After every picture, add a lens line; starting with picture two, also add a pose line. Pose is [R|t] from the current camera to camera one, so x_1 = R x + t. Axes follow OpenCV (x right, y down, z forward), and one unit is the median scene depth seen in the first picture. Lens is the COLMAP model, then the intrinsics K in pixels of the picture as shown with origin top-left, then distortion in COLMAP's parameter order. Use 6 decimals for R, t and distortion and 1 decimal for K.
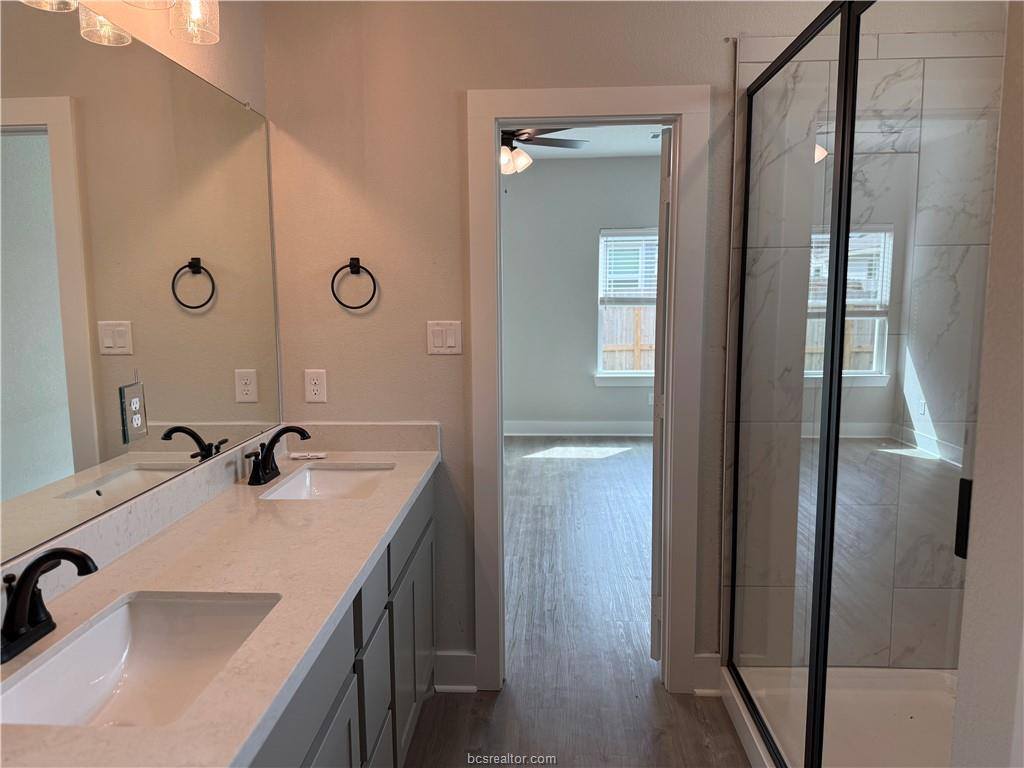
lens RADIAL K [[724.6, 0, 512.5], [0, 724.6, 382.4], [0, 0, 1]] dist [0.068423, -0.086837]
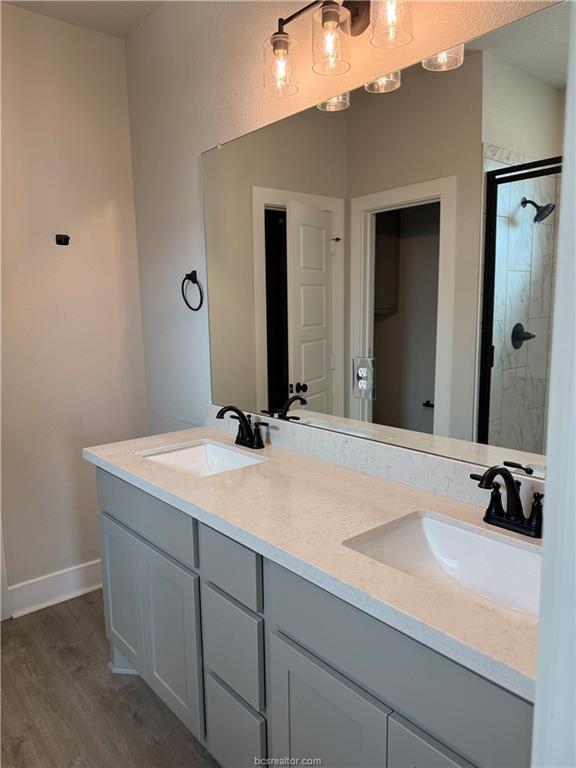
lens RADIAL K [[543.4, 0, 287.2], [0, 543.4, 388.4], [0, 0, 1]] dist [0.068423, -0.086837]
pose [[-0.724673, 0.120961, -0.678393, 0.280508], [-0.070204, 0.966391, 0.247306, -0.181674], [0.685508, 0.226842, -0.691825, 1.605540]]
